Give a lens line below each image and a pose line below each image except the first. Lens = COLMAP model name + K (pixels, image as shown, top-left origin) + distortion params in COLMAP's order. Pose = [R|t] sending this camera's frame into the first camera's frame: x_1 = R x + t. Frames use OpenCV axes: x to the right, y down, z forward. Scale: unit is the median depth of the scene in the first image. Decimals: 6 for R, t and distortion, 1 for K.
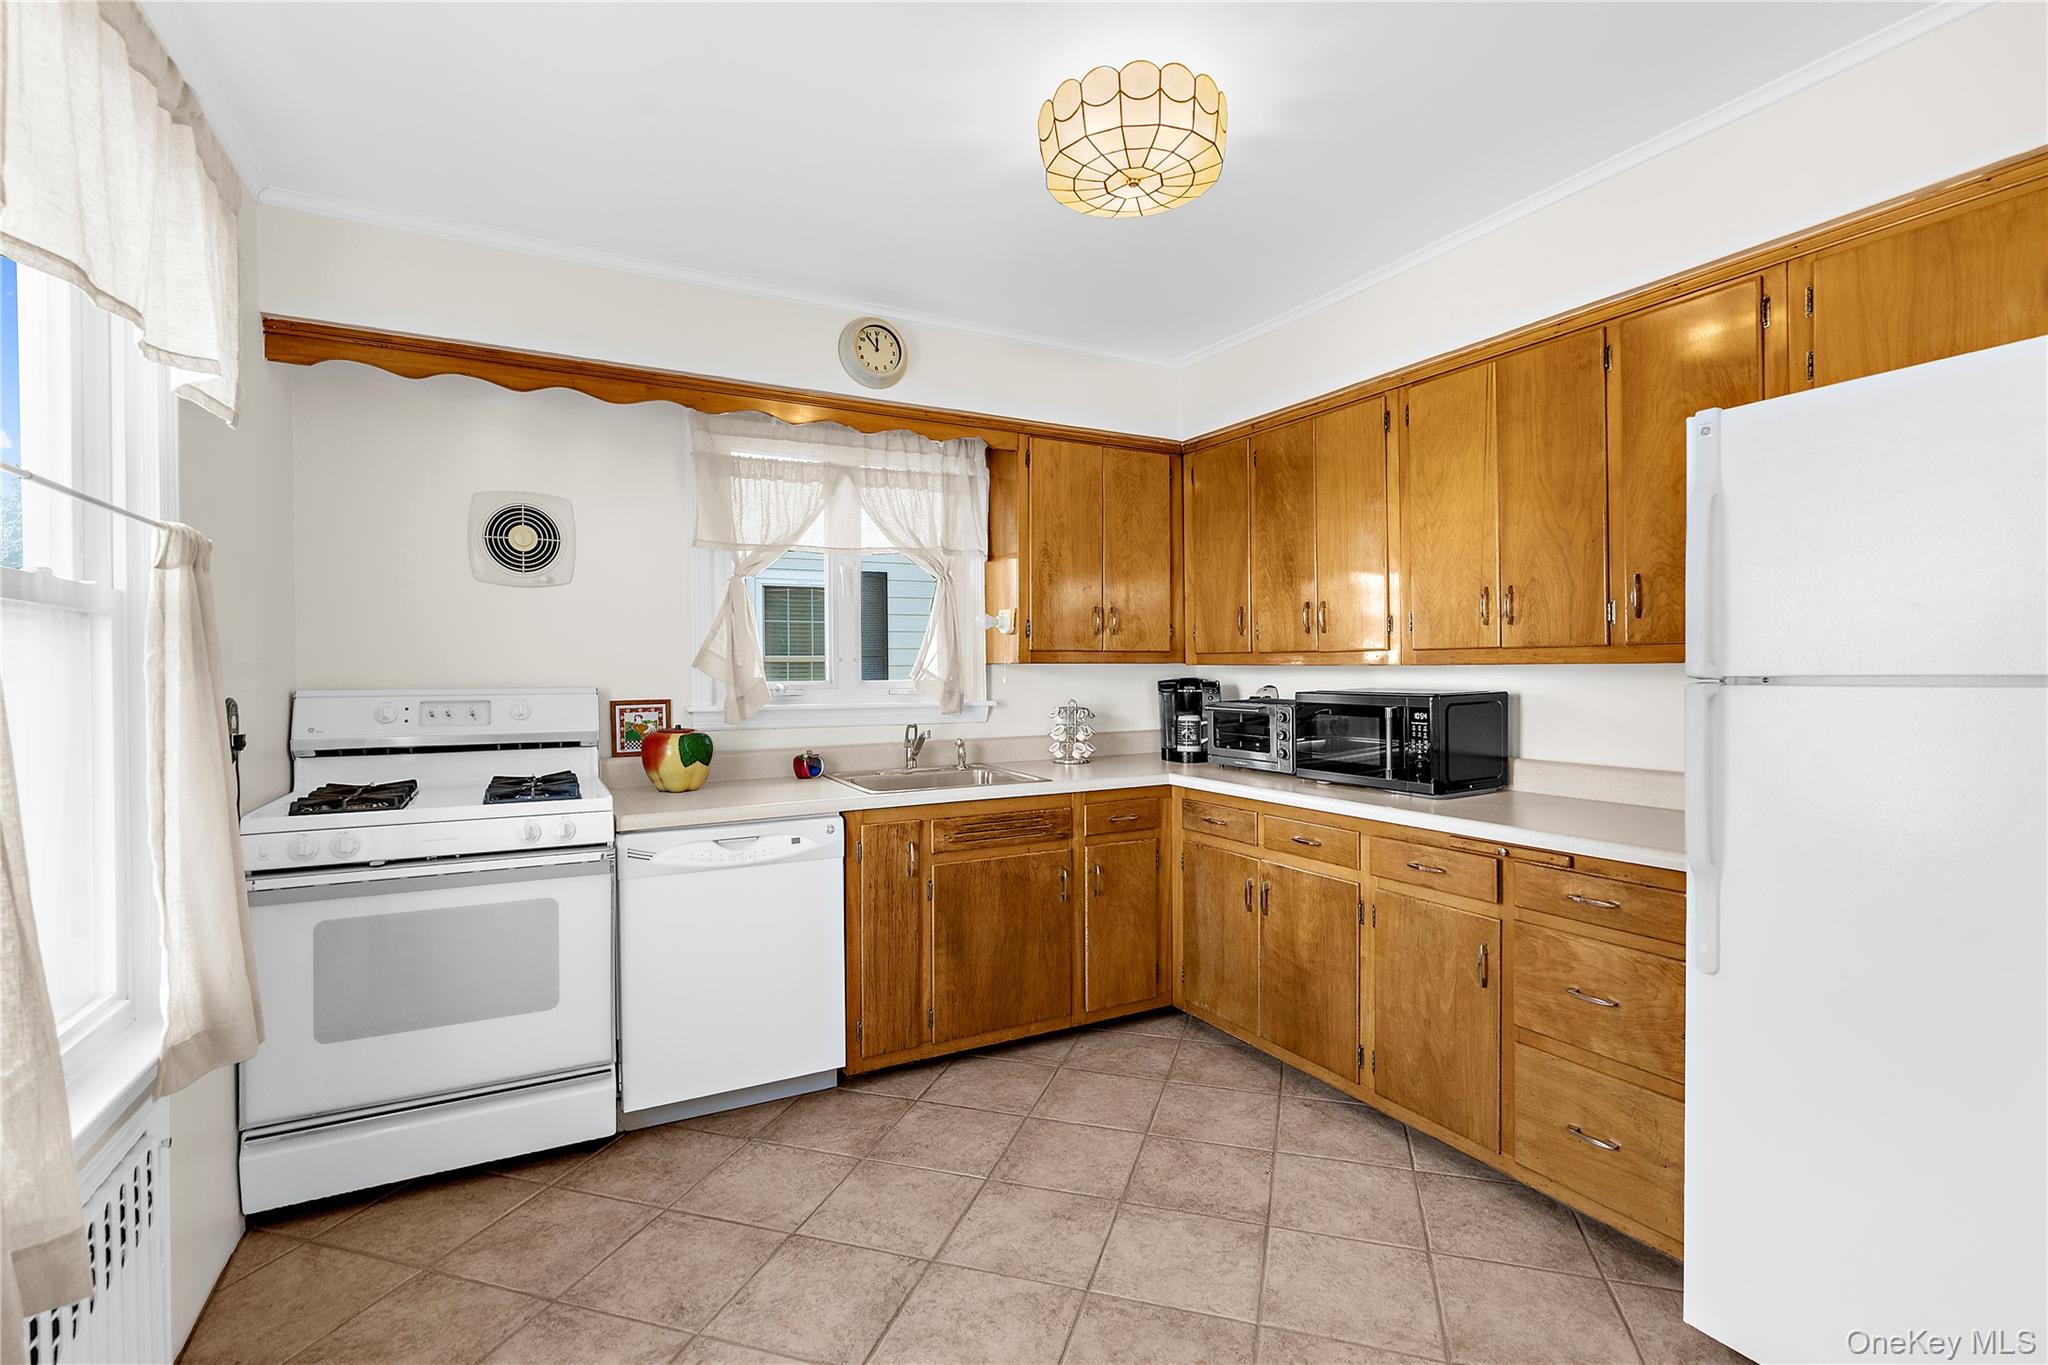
lens RADIAL K [[923.7, 0, 1024.0], [0, 923.7, 682.5], [0, 0, 1]] dist [-0.001790, -0.000183]
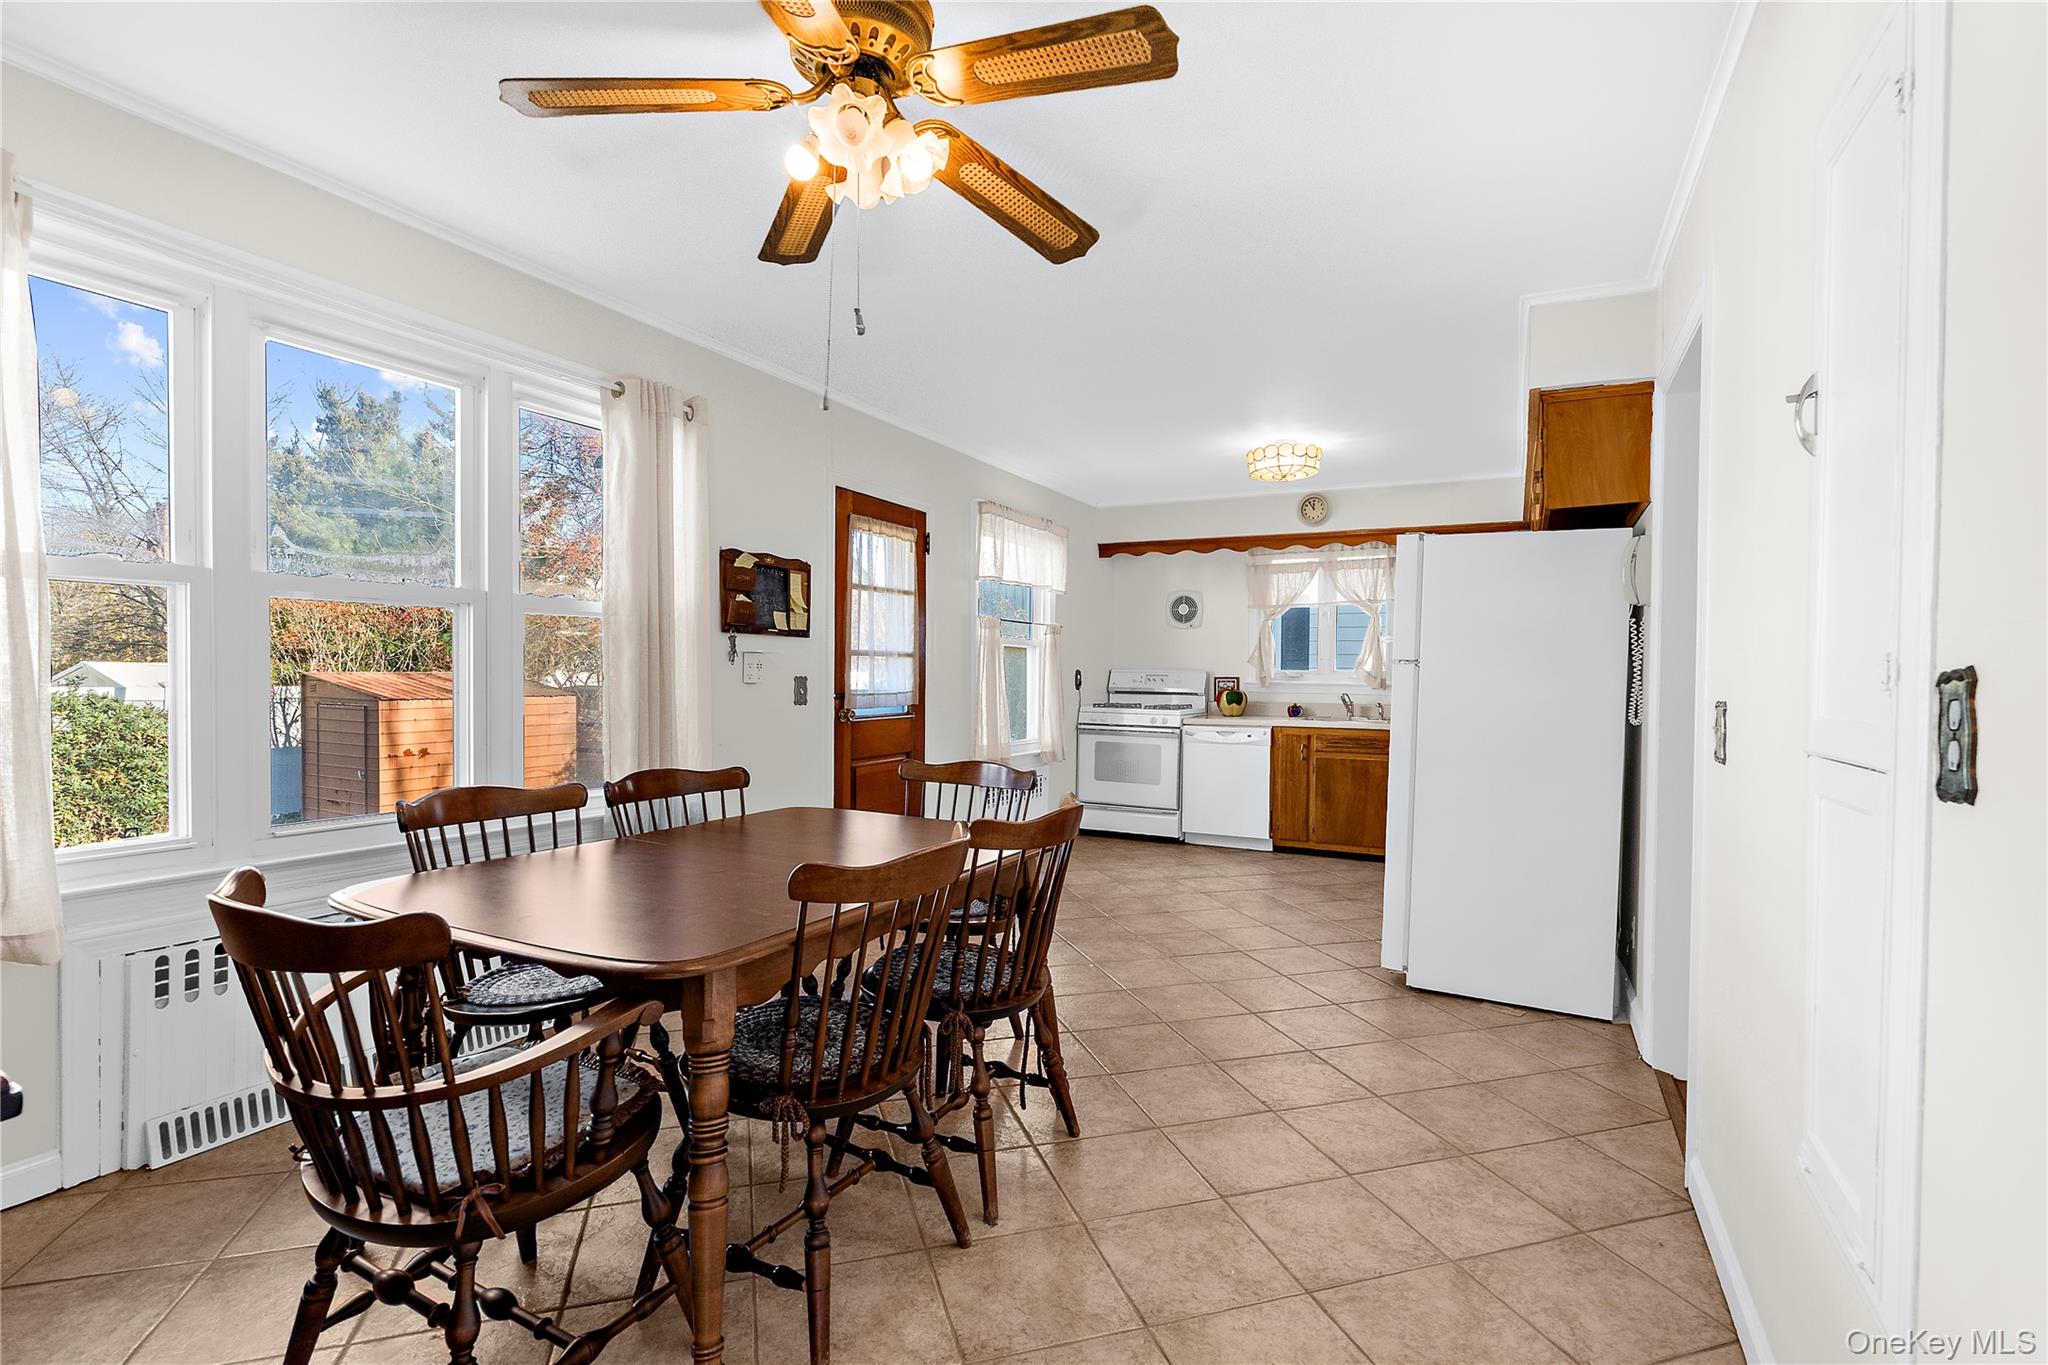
lens RADIAL K [[956.4, 0, 1024.0], [0, 956.4, 682.5], [0, 0, 1]] dist [-0.002938, -0.000068]
pose [[0.563839, 0.020896, -0.825620, 1.327103], [-0.021556, 0.999712, 0.010581, 0.020031], [0.825603, 0.011831, 0.564127, -0.781259]]
